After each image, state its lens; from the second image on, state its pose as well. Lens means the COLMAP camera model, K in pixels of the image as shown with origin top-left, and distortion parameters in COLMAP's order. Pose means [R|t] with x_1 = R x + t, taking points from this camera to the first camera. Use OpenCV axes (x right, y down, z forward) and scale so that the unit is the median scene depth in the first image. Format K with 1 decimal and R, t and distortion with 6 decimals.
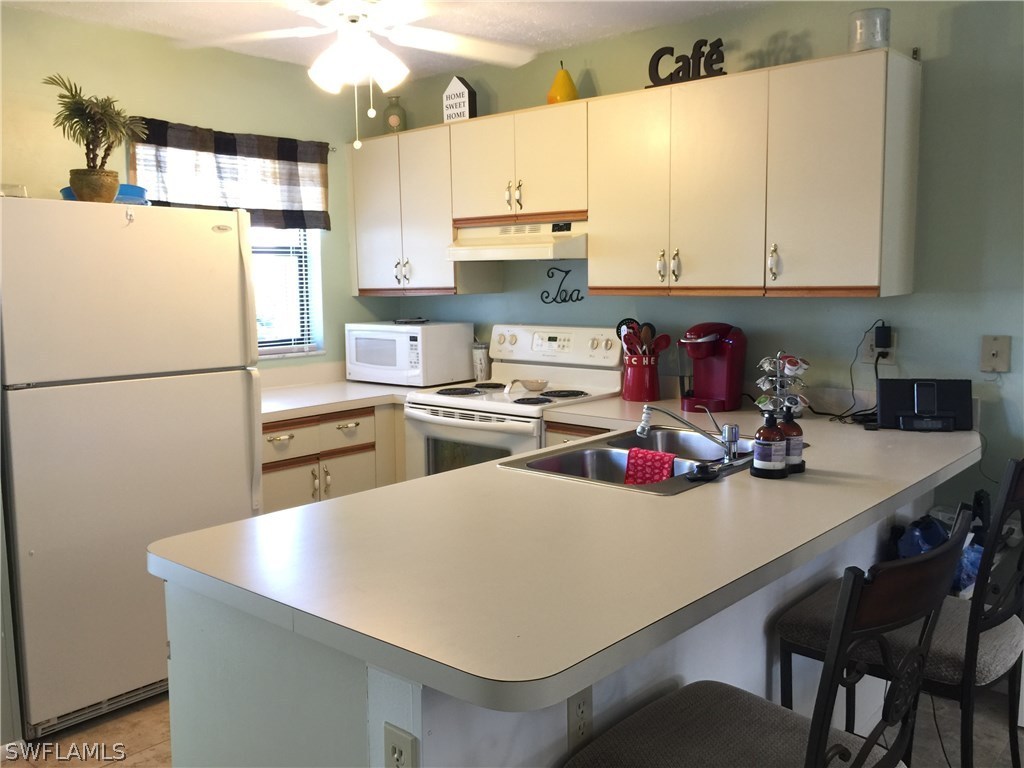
lens RADIAL K [[870.9, 0, 512.0], [0, 870.9, 384.0], [0, 0, 1]] dist [0.083492, -0.170143]
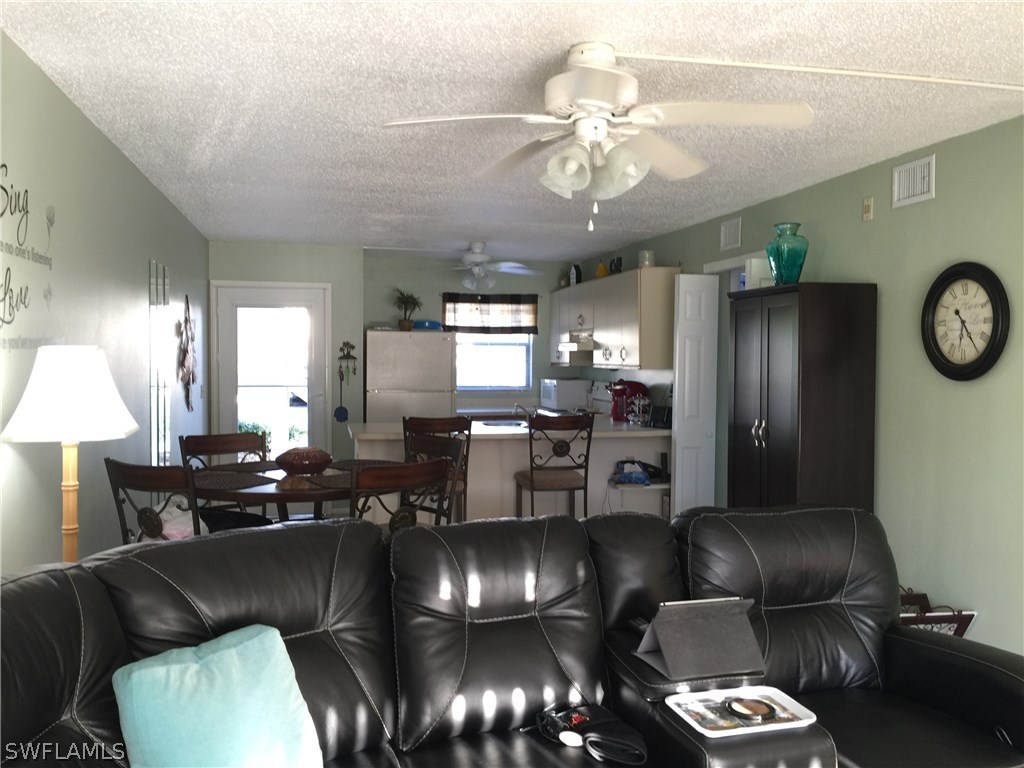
lens RADIAL K [[870.9, 0, 512.0], [0, 870.9, 384.0], [0, 0, 1]] dist [0.083492, -0.170143]
pose [[0.829197, 0.022433, -0.558506, 0.991101], [-0.072835, 0.995011, -0.068171, 0.097358], [0.554191, 0.097206, 0.826694, -0.814042]]
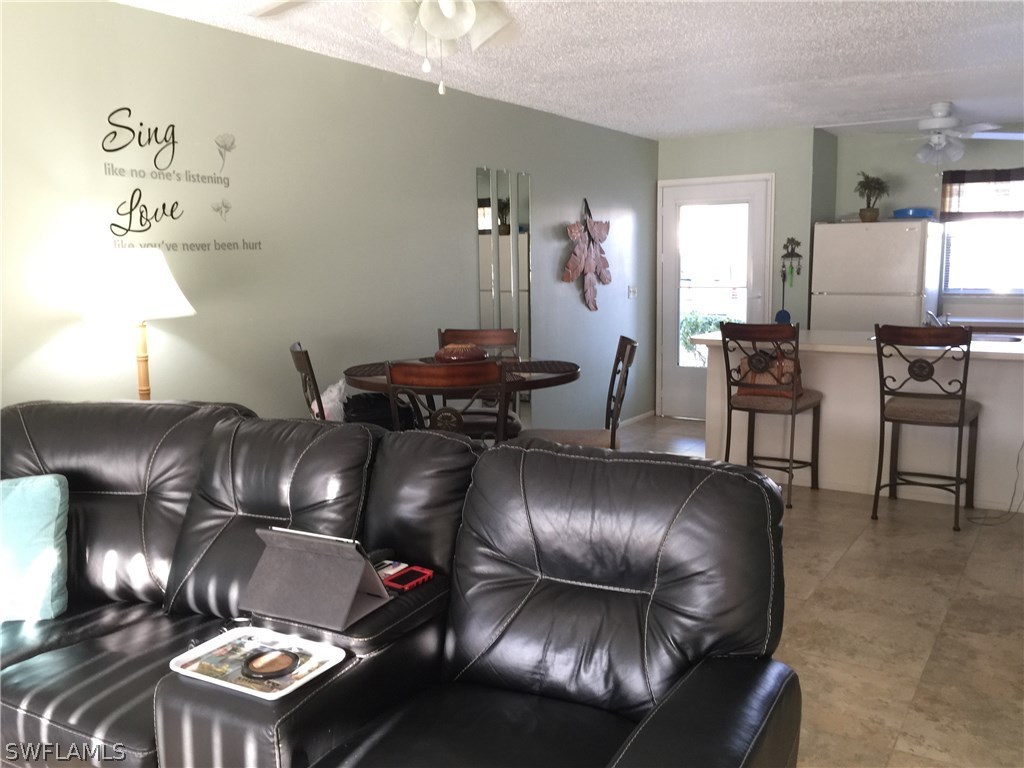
lens RADIAL K [[870.9, 0, 512.0], [0, 870.9, 384.0], [0, 0, 1]] dist [0.083492, -0.170143]
pose [[0.178277, 0.131805, -0.975113, 1.245479], [-0.105735, 0.987816, 0.114191, 0.044466], [0.978283, 0.082746, 0.190041, -0.269604]]
